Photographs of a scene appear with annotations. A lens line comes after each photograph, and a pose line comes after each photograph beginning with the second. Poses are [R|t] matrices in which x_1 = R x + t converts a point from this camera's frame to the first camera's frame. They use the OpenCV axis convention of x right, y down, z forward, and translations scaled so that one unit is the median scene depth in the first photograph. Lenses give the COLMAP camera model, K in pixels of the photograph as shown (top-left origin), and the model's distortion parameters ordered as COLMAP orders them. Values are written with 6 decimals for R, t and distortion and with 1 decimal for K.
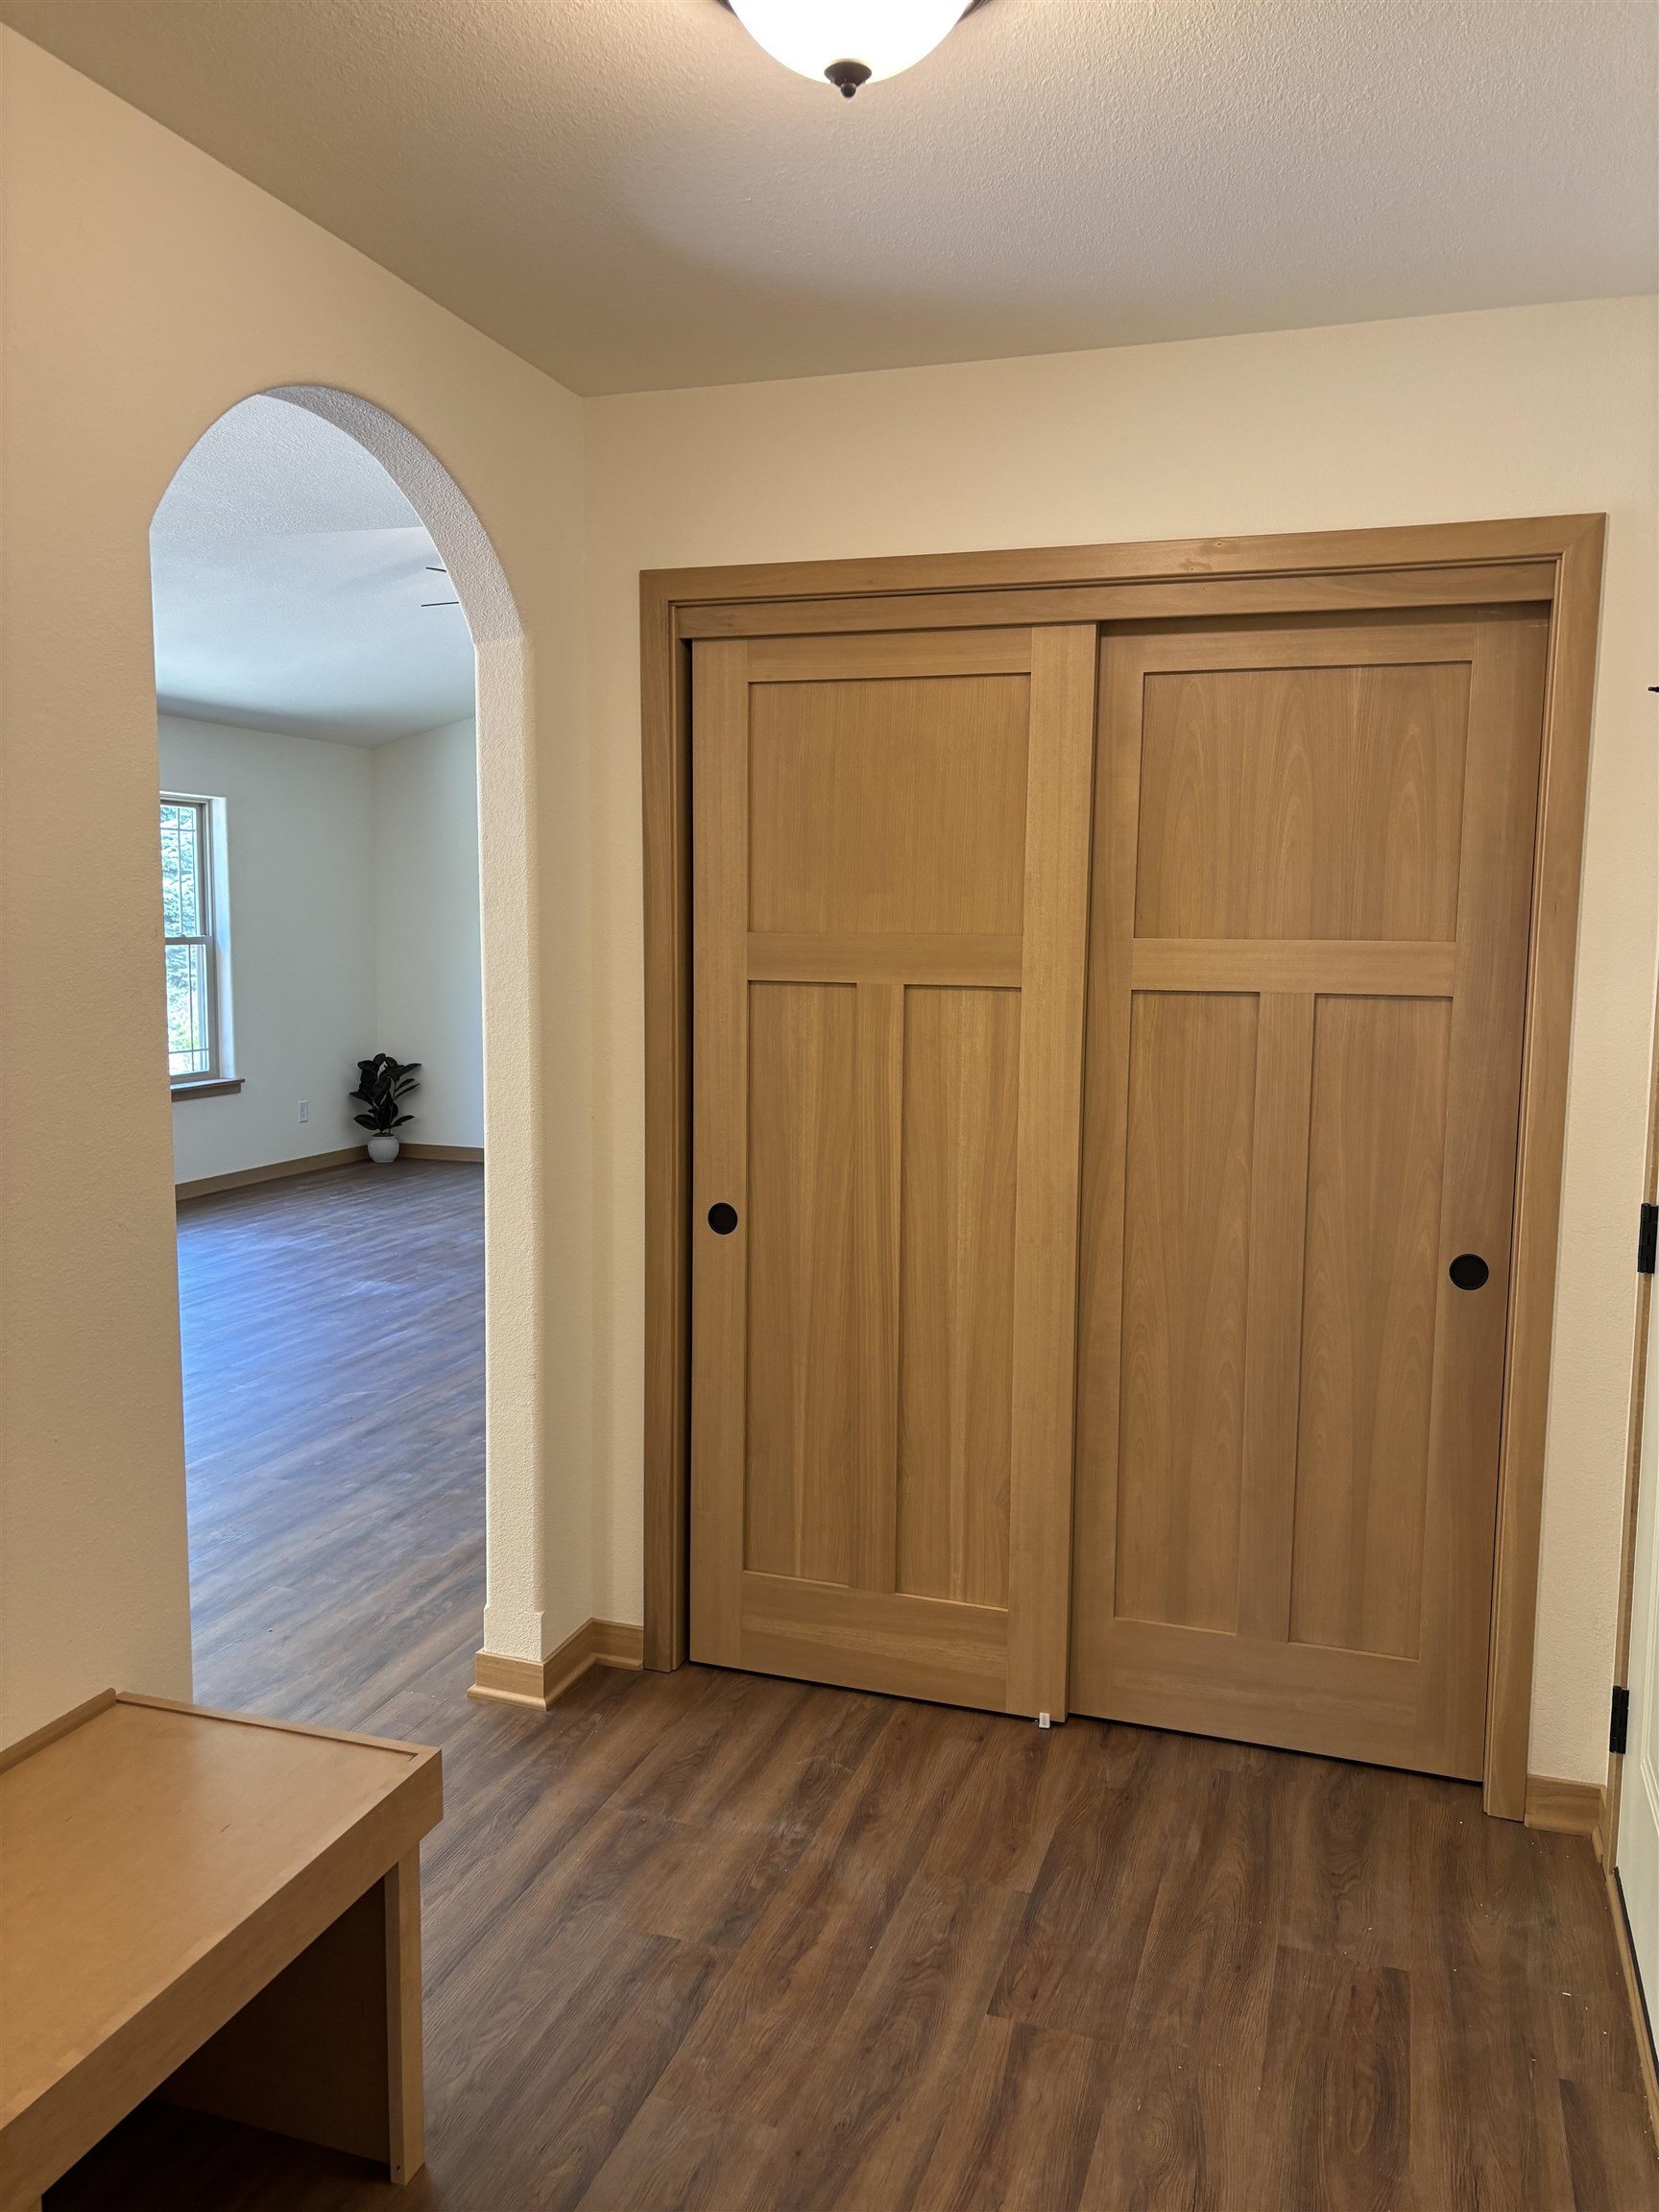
lens RADIAL K [[1689.2, 0, 788.0], [0, 1689.2, 1109.3], [0, 0, 1]] dist [0.059410, 0.002162]
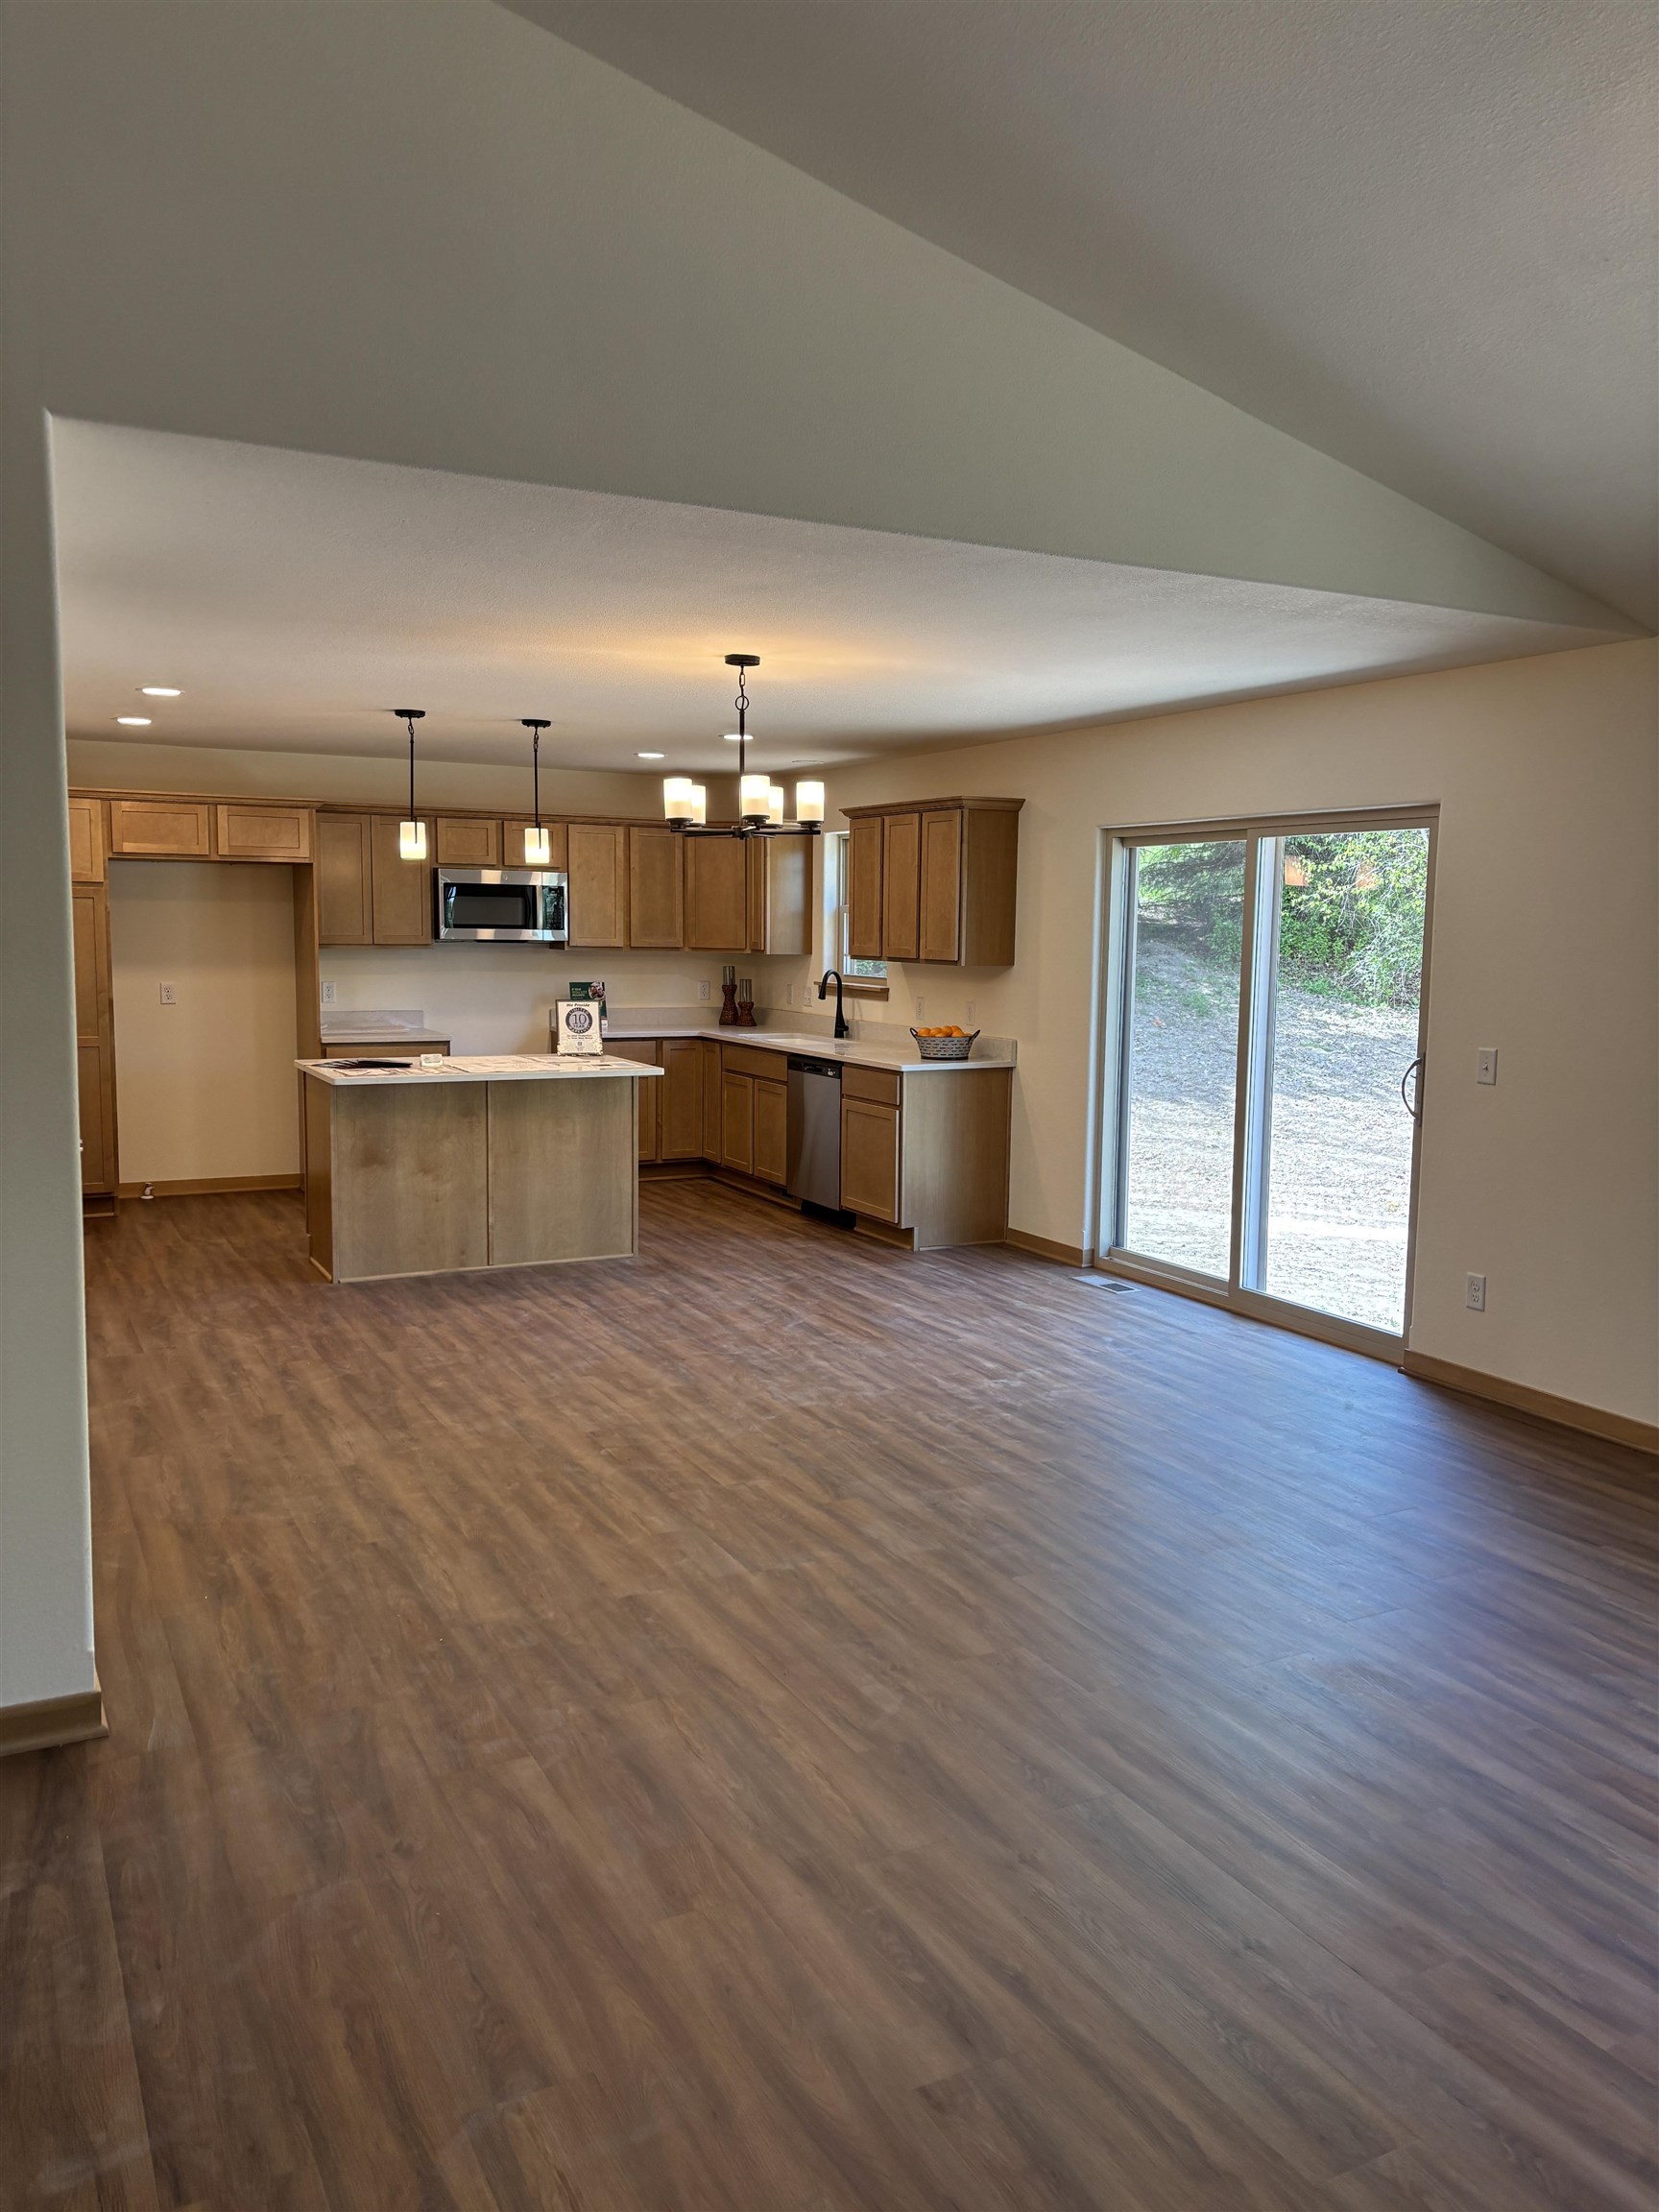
lens RADIAL K [[1653.8, 0, 851.6], [0, 1653.8, 1111.7], [0, 0, 1]] dist [0.106082, -0.159223]
pose [[-0.665928, 0.066997, -0.743002, 0.287681], [-0.107837, 0.976854, 0.184734, -0.227718], [0.738181, 0.203142, -0.643290, 1.824505]]
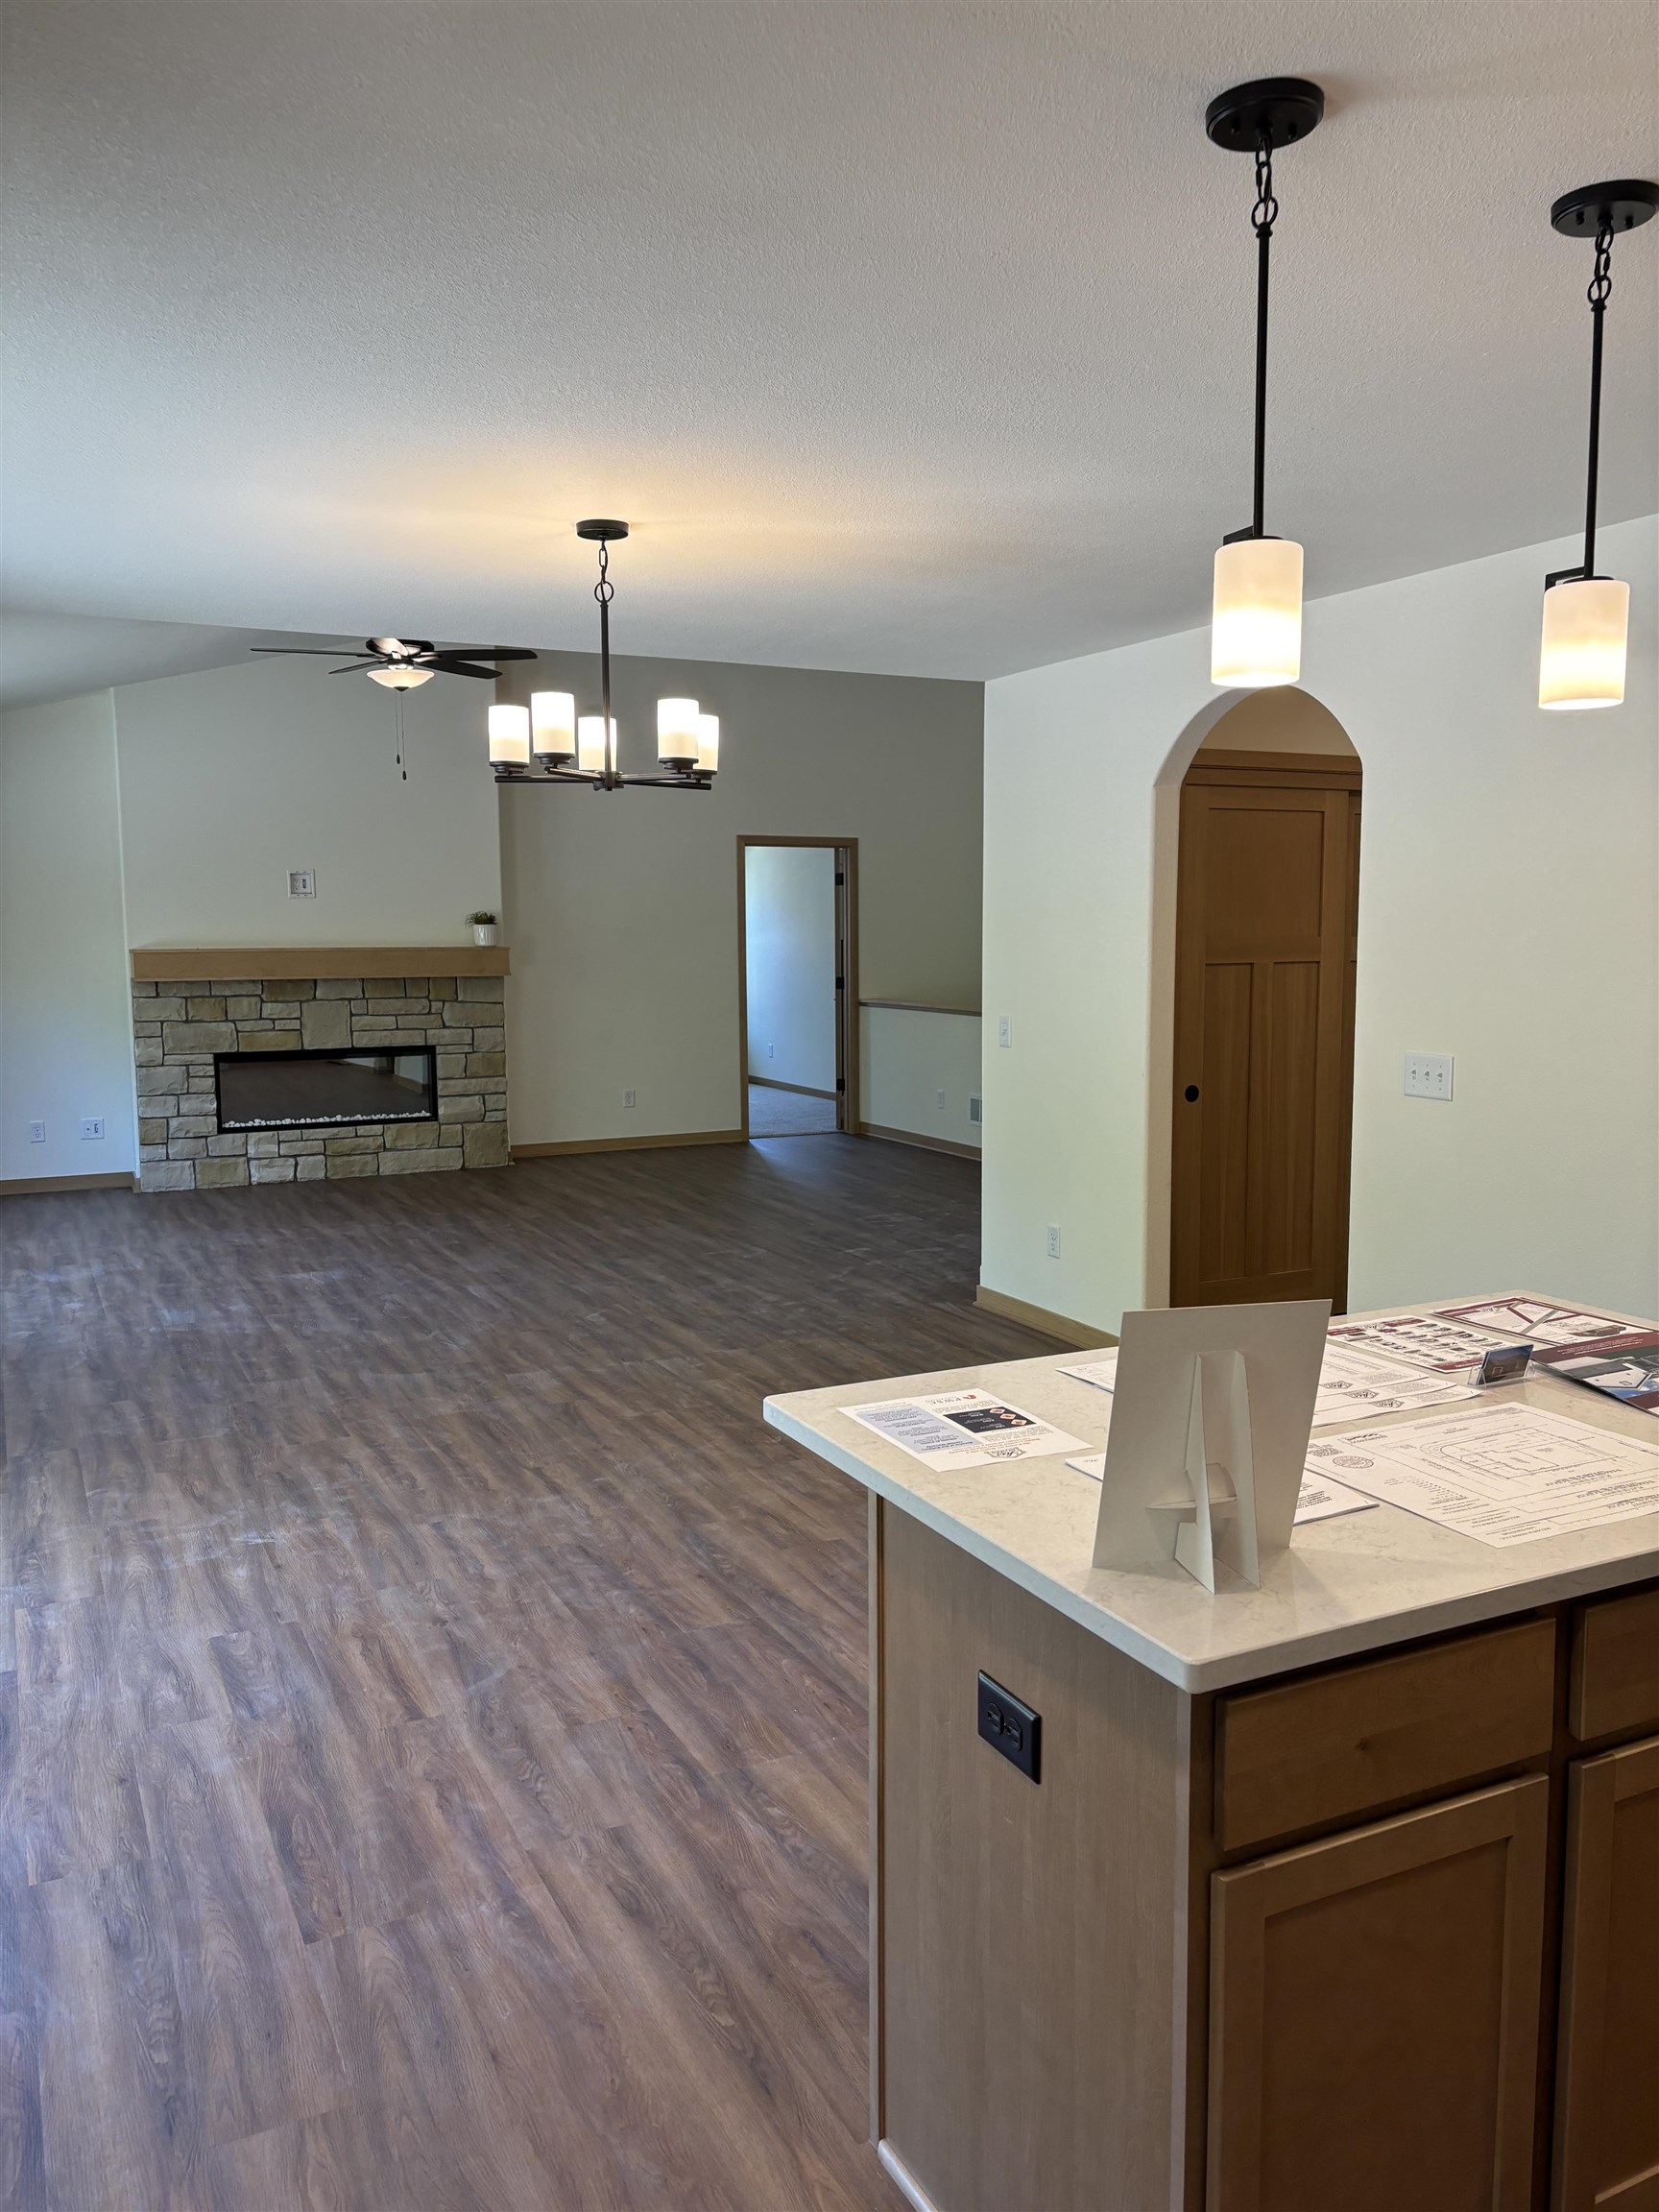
lens RADIAL K [[1670.5, 0, 837.4], [0, 1670.5, 1091.7], [0, 0, 1]] dist [0.056968, -0.062144]
pose [[0.679820, -0.085736, 0.728350, -1.373404], [0.095116, 0.995062, 0.028353, -0.020758], [-0.727185, 0.050003, 0.684618, 0.018217]]
